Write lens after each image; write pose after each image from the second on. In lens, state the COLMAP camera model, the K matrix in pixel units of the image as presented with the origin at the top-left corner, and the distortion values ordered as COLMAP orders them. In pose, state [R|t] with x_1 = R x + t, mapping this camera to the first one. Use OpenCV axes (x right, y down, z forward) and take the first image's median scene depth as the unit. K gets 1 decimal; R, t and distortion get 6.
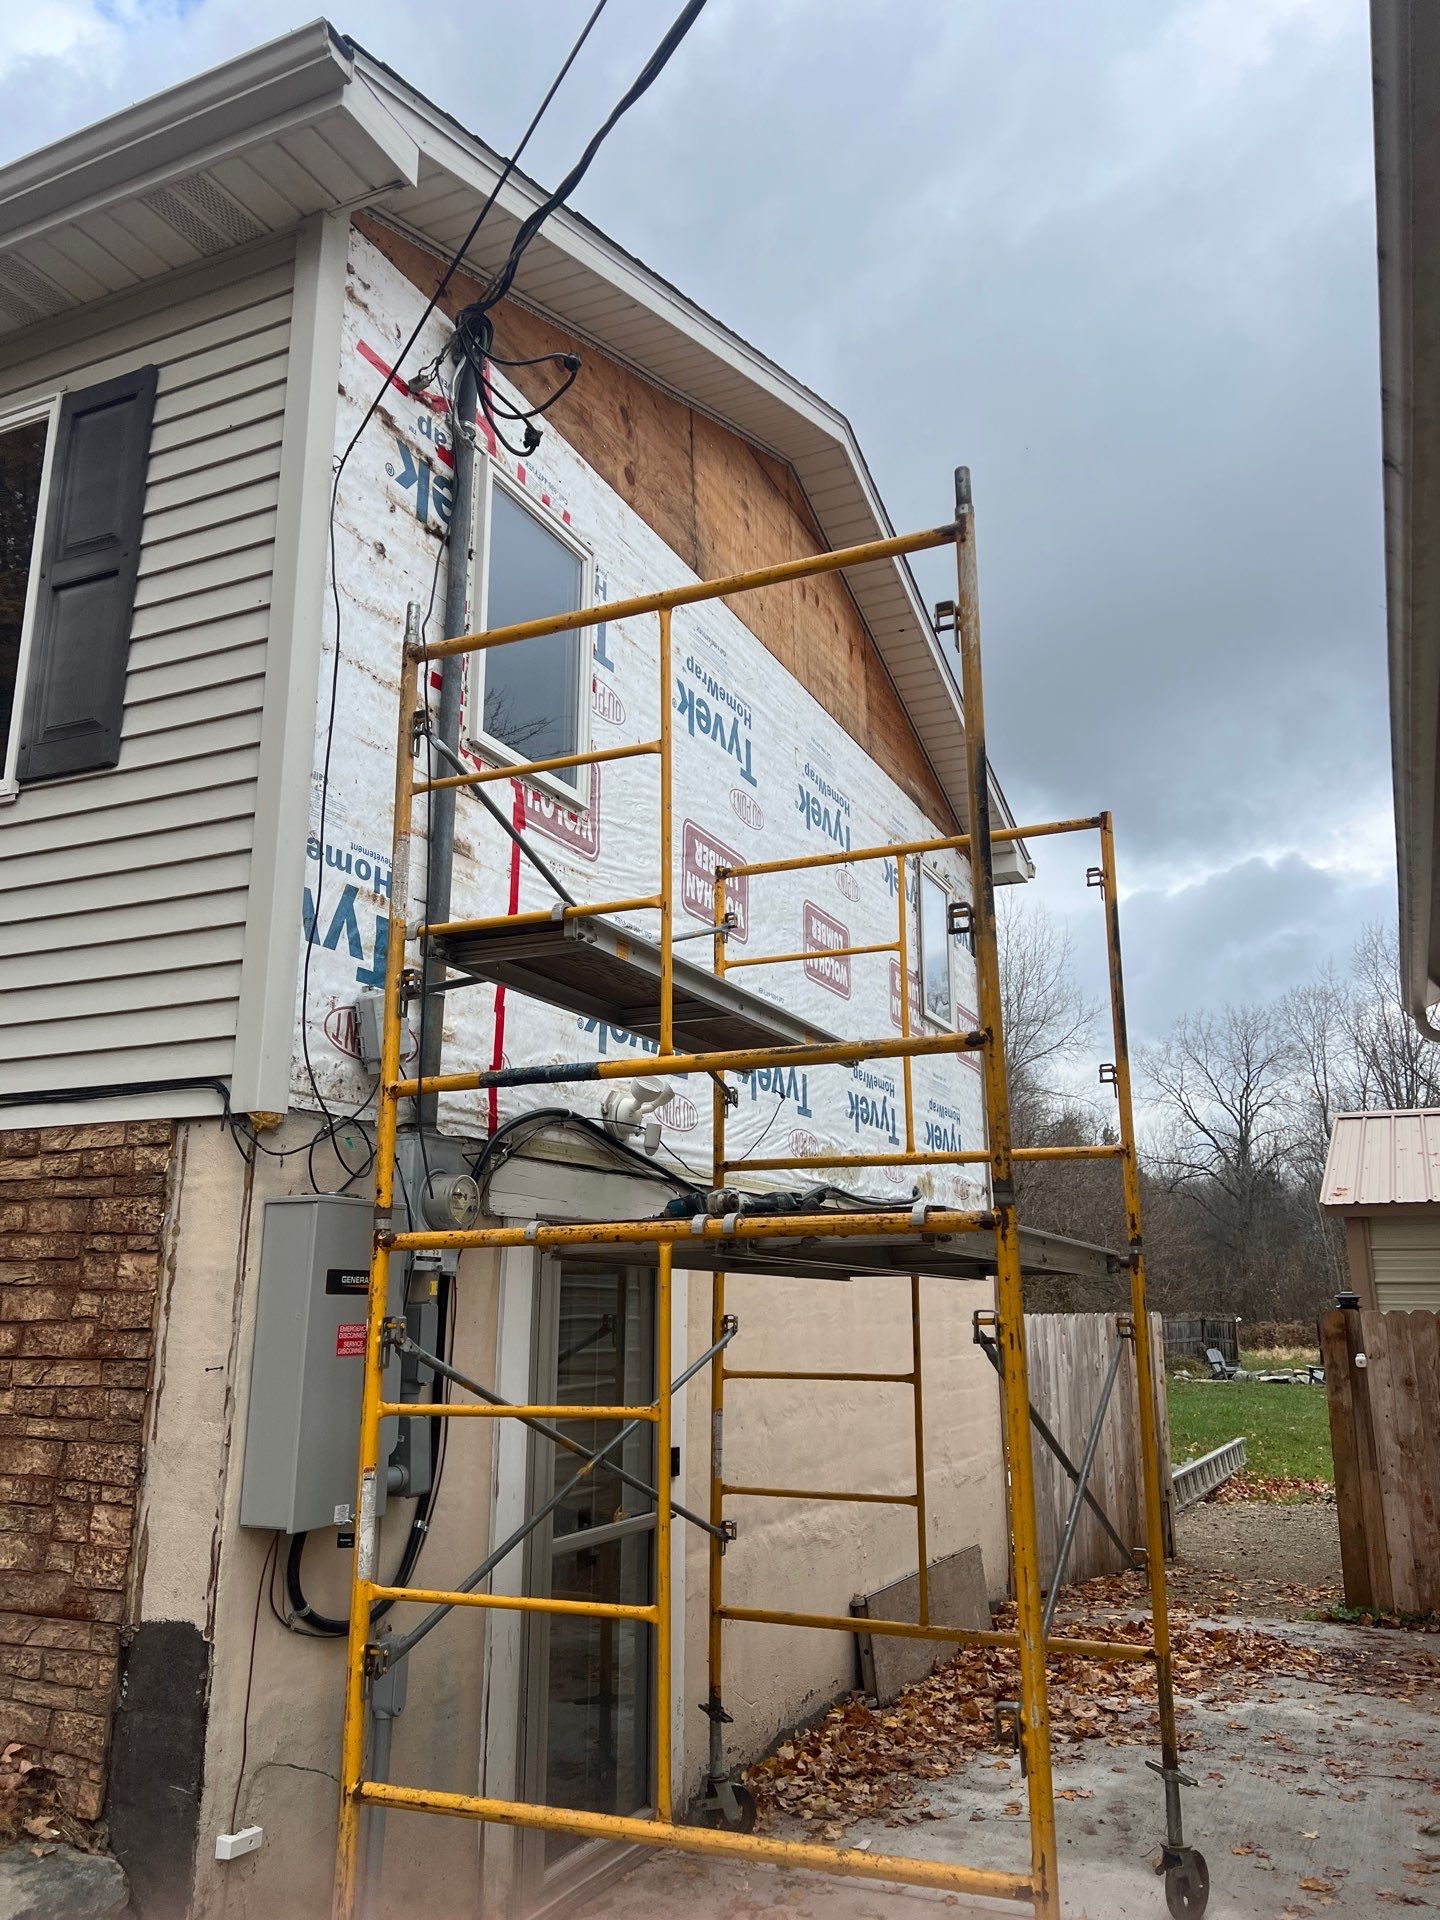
lens RADIAL K [[1359.4, 0, 706.6], [0, 1359.4, 958.2], [0, 0, 1]] dist [0.014791, -0.002826]
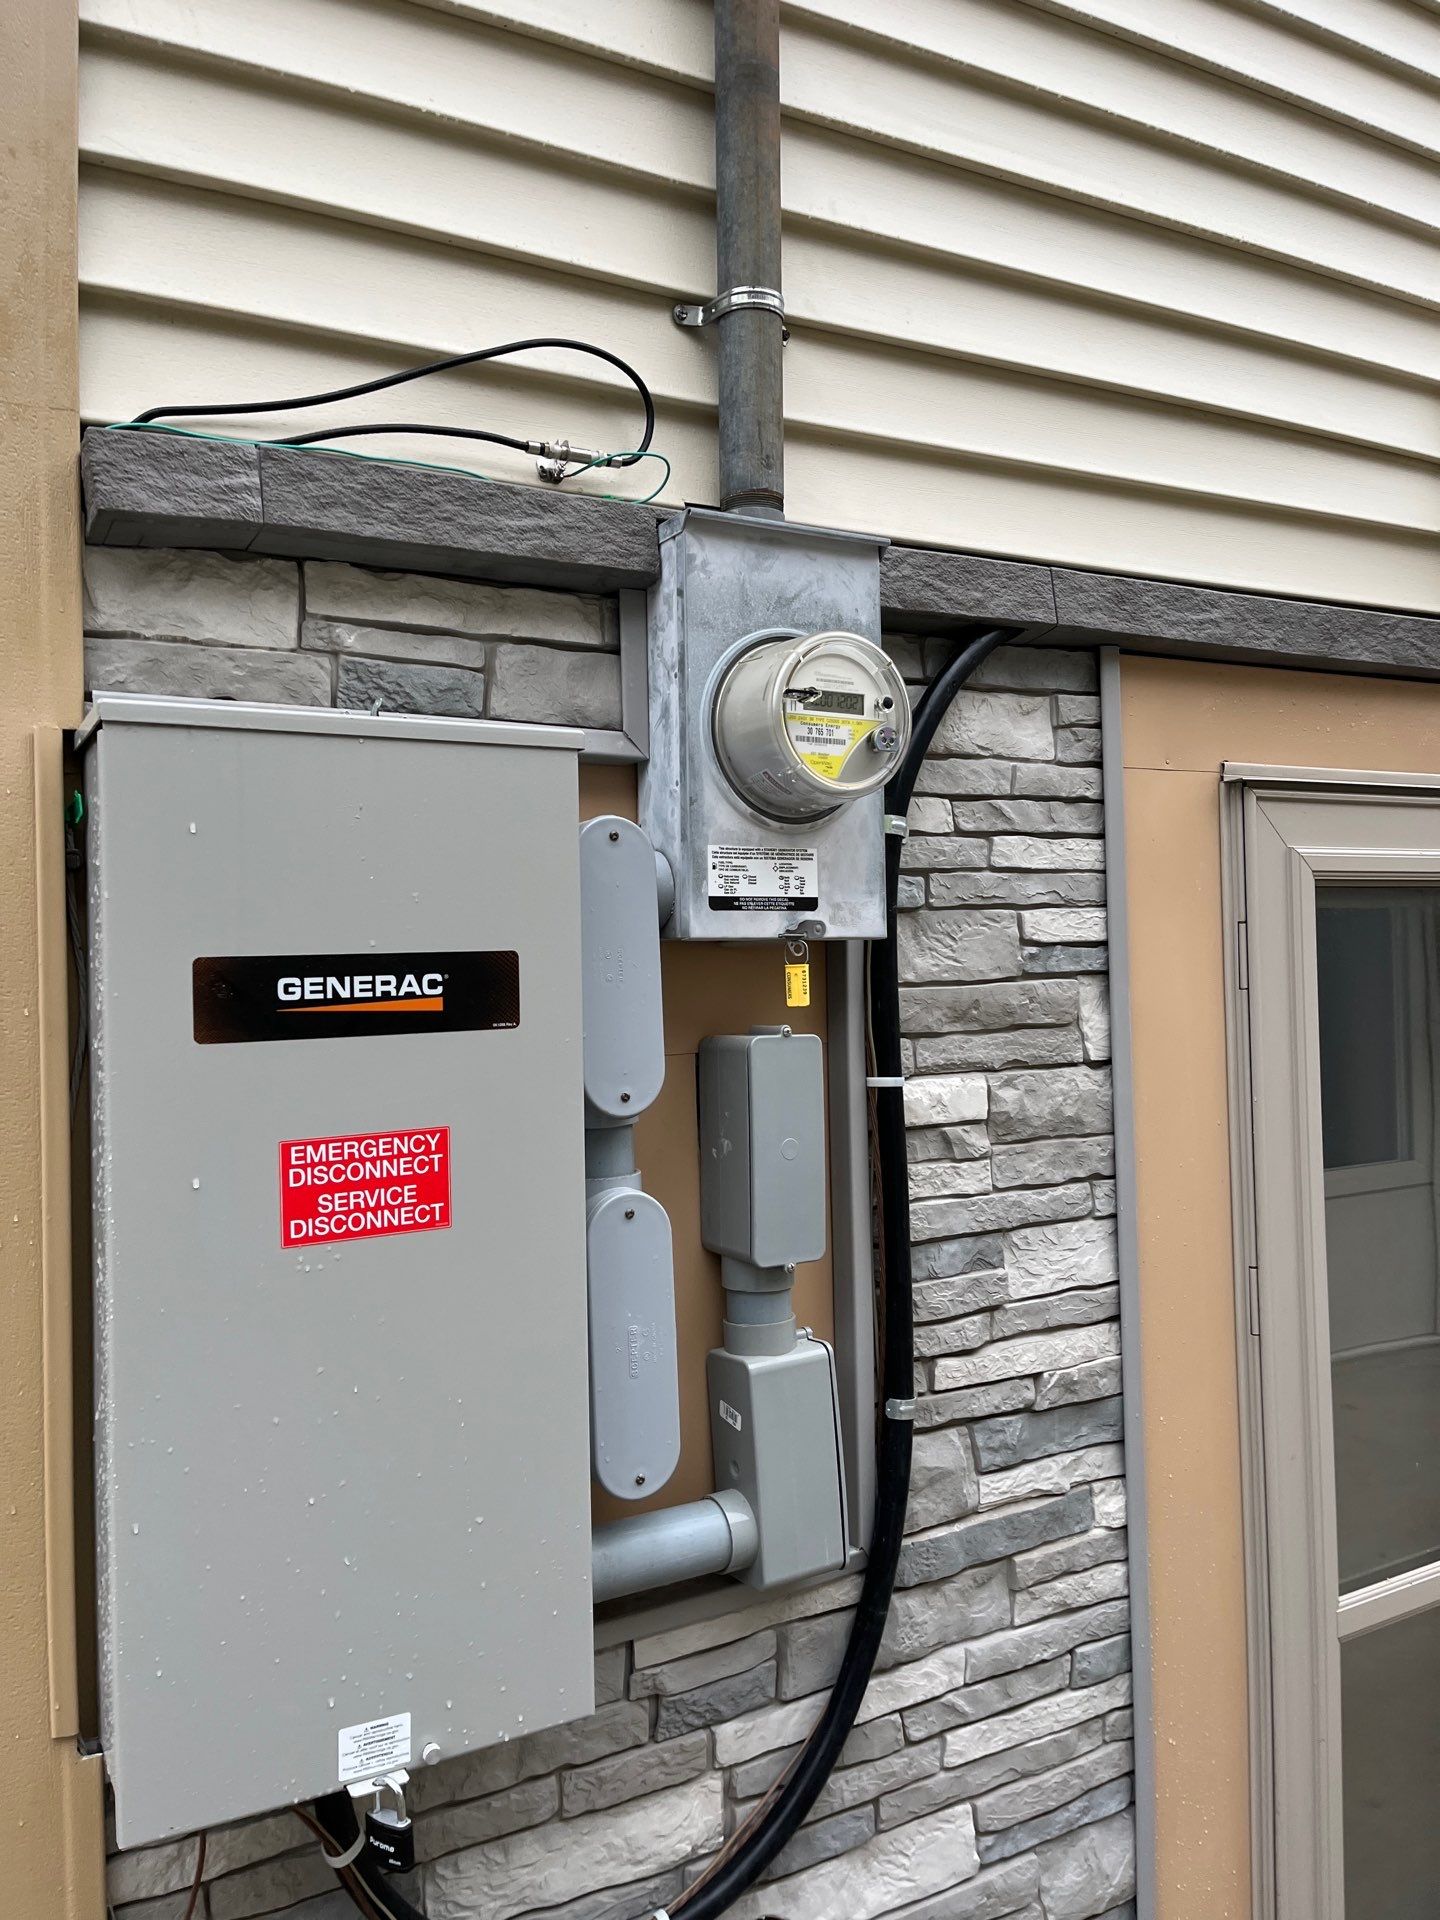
lens RADIAL K [[1359.4, 0, 724.1], [0, 1359.4, 946.9], [0, 0, 1]] dist [0.014791, -0.002826]
pose [[0.798823, -0.030960, -0.600769, -0.016897], [0.176882, 0.966616, 0.185381, 0.170206], [0.574973, -0.254351, 0.777632, 0.744411]]
